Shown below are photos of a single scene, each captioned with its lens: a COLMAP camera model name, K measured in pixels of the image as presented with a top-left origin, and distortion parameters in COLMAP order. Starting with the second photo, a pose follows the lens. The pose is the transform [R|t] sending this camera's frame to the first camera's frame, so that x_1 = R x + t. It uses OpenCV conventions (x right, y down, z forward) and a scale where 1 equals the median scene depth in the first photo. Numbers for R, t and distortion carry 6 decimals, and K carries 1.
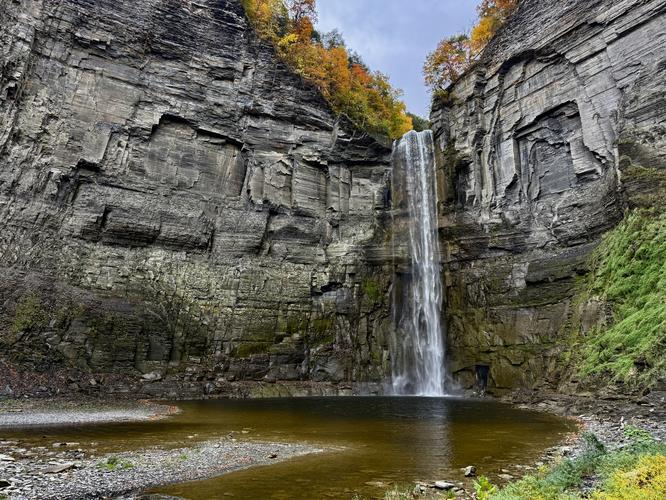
lens RADIAL K [[484.1, 0, 326.4], [0, 484.1, 255.7], [0, 0, 1]] dist [0.051596, -0.061833]
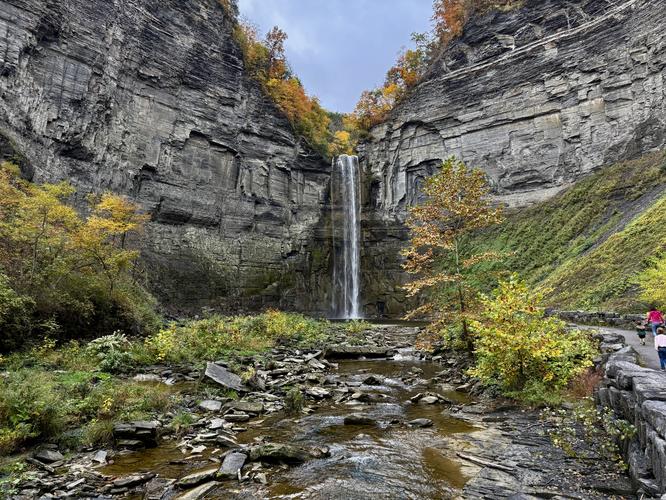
lens RADIAL K [[484.1, 0, 333.3], [0, 484.1, 266.6], [0, 0, 1]] dist [0.051596, -0.061833]
pose [[0.937249, 0.025260, 0.347744, -0.443068], [-0.079205, 0.986721, 0.141801, -0.135588], [-0.339545, -0.160446, 0.926804, -0.547394]]
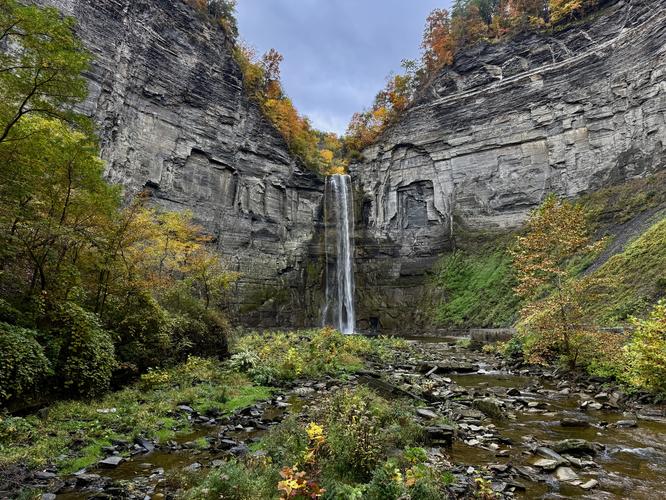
lens RADIAL K [[484.1, 0, 332.8], [0, 484.1, 267.4], [0, 0, 1]] dist [0.051596, -0.061833]
pose [[0.907285, 0.039168, 0.418688, -0.562438], [-0.092339, 0.989909, 0.107490, -0.137103], [-0.410253, -0.136186, 0.901746, -0.536097]]
